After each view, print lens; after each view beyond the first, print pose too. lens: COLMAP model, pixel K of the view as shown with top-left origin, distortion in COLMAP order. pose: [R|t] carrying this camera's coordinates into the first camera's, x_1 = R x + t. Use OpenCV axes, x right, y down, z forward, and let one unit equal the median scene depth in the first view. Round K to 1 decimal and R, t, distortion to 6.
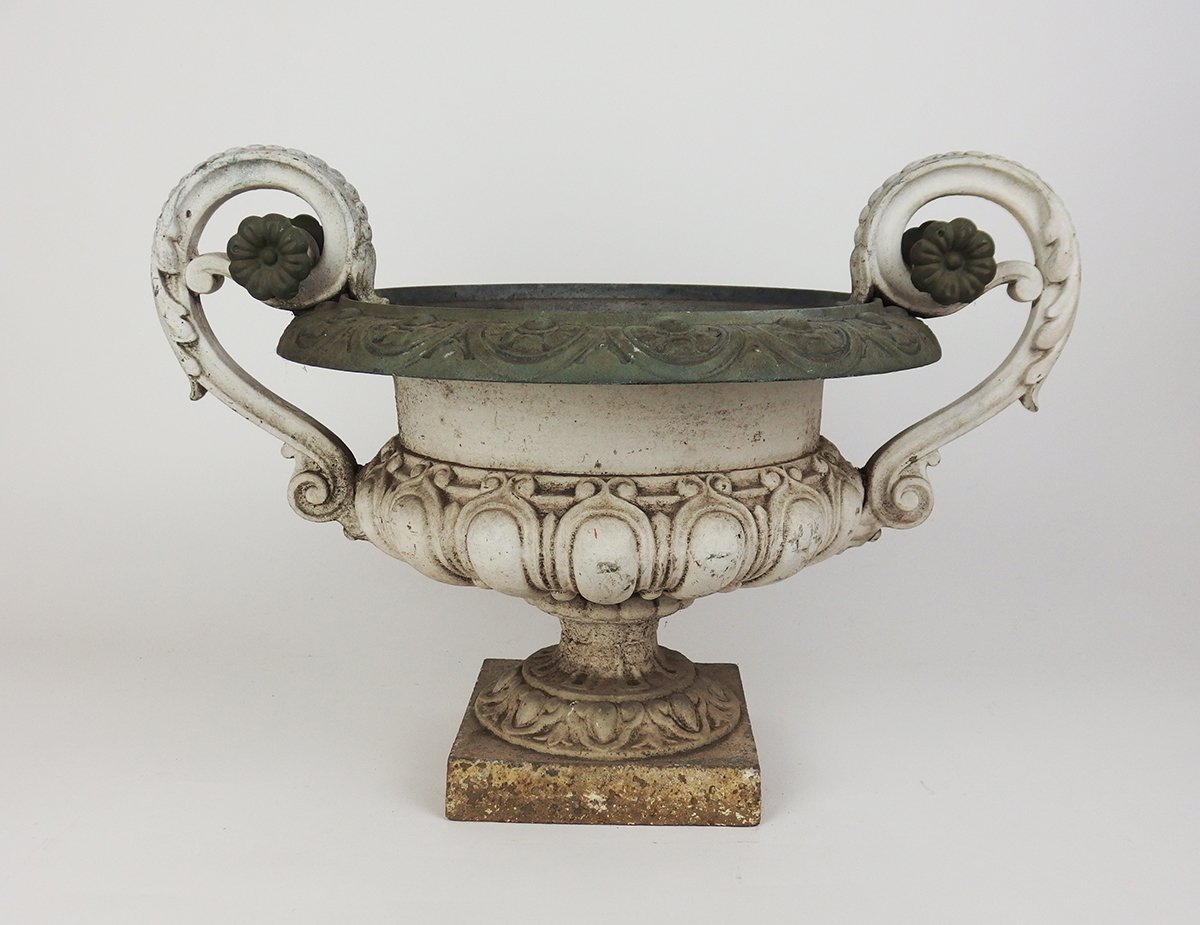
lens RADIAL K [[1328.5, 0, 598.8], [0, 1328.5, 489.5], [0, 0, 1]] dist [-0.040234, 0.000000]
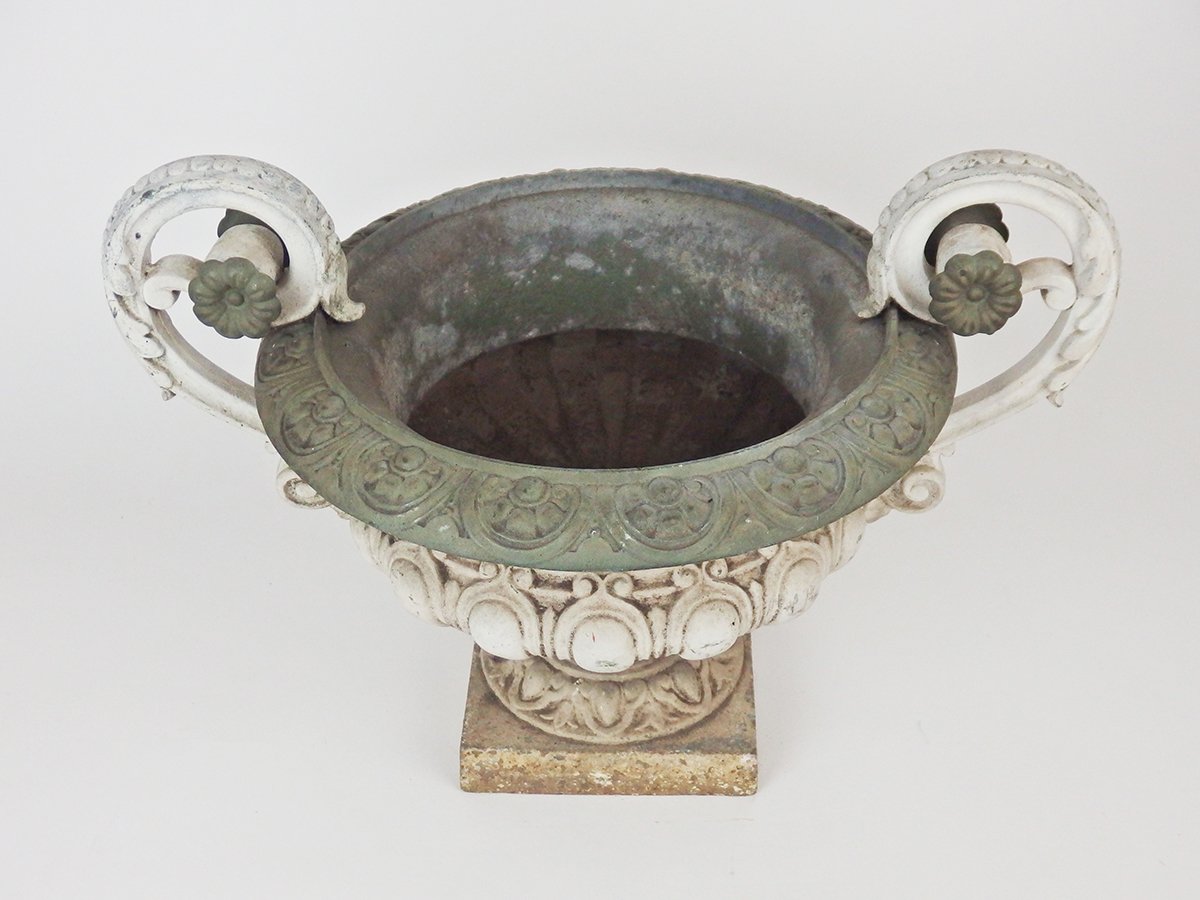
lens RADIAL K [[1753.3, 0, 578.3], [0, 1753.3, 499.6], [0, 0, 1]] dist [-0.025570, 0.000000]
pose [[0.999396, -0.019208, -0.028971, 0.024128], [0.030028, 0.896910, 0.441192, -0.583164], [0.017510, -0.441795, 0.896945, -0.158221]]
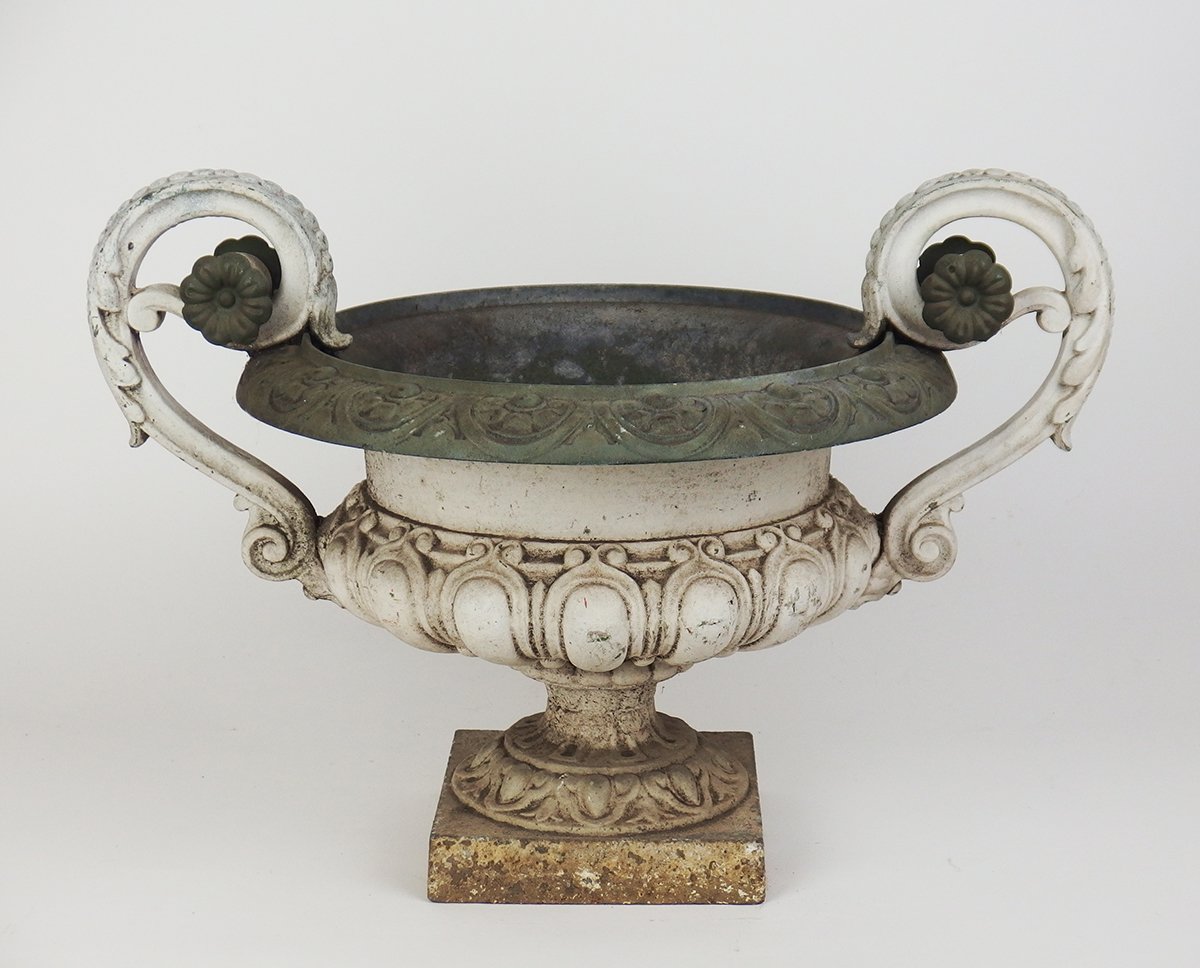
lens RADIAL K [[2654.7, 0, 604.2], [0, 2654.7, 563.8], [0, 0, 1]] dist [0.017017, 0.000000]
pose [[0.999890, -0.012655, 0.007715, -0.002933], [0.012122, 0.997775, 0.065565, -0.109991], [-0.008528, -0.065465, 0.997818, -0.856067]]
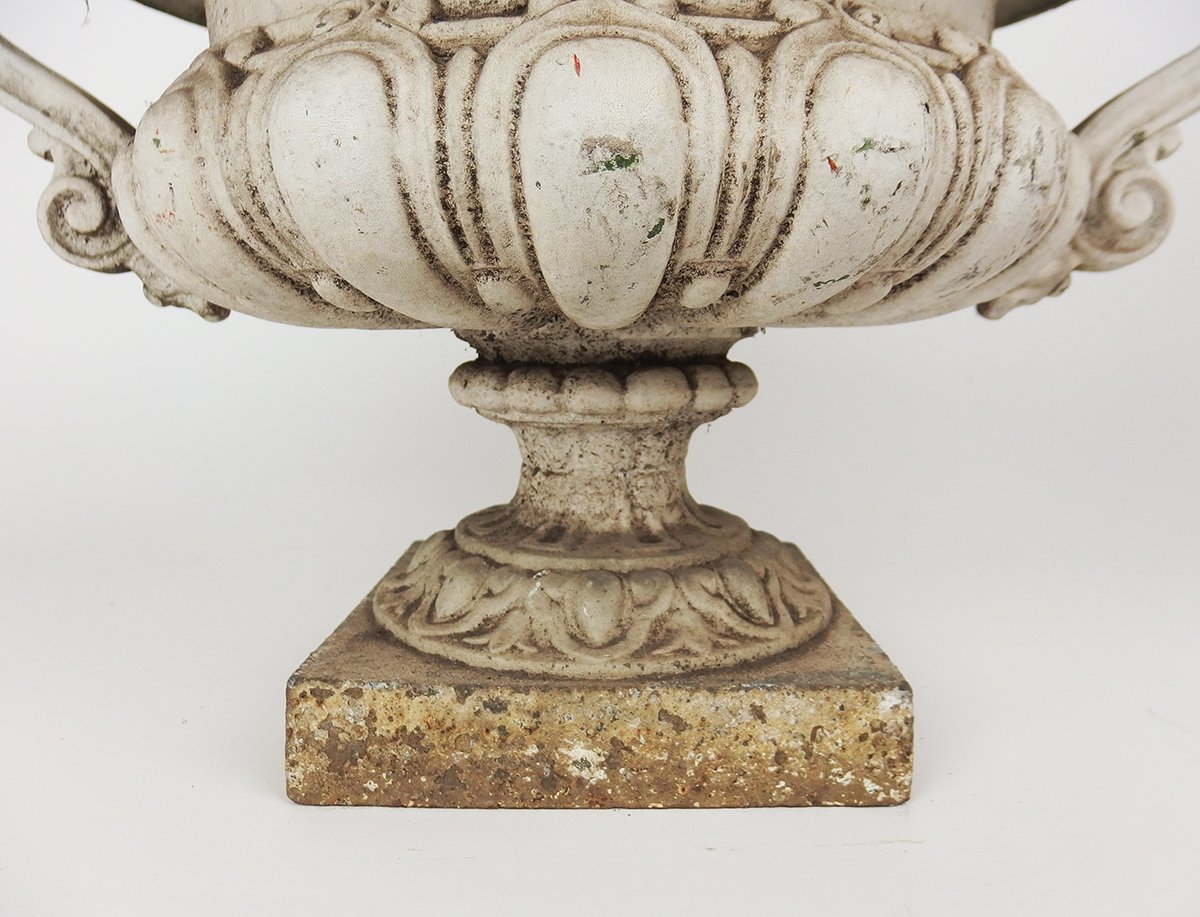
lens RADIAL K [[949.8, 0, 605.7], [0, 949.8, 472.4], [0, 0, 1]] dist [-0.046599, -0.006305]
pose [[0.999650, -0.010675, 0.024204, -0.001621], [0.011731, 0.998966, -0.043922, 0.142167], [-0.023710, 0.044190, 0.998742, 0.640048]]
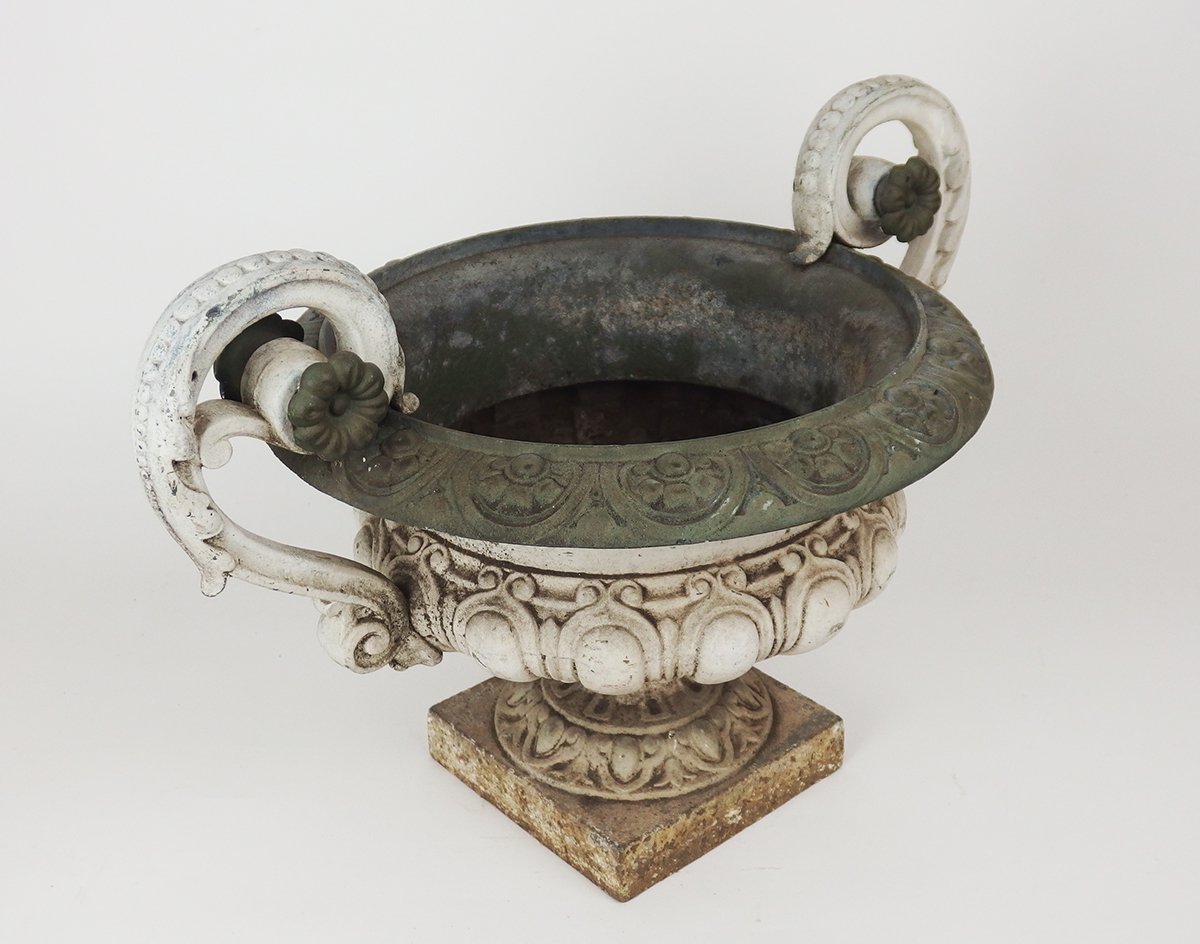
lens RADIAL K [[1660.8, 0, 615.0], [0, 1660.8, 506.0], [0, 0, 1]] dist [-0.034031, 0.000000]
pose [[0.733343, -0.351976, 0.581653, -0.713911], [0.169583, 0.923211, 0.344853, -0.428037], [-0.658369, -0.154257, 0.736719, 0.172291]]
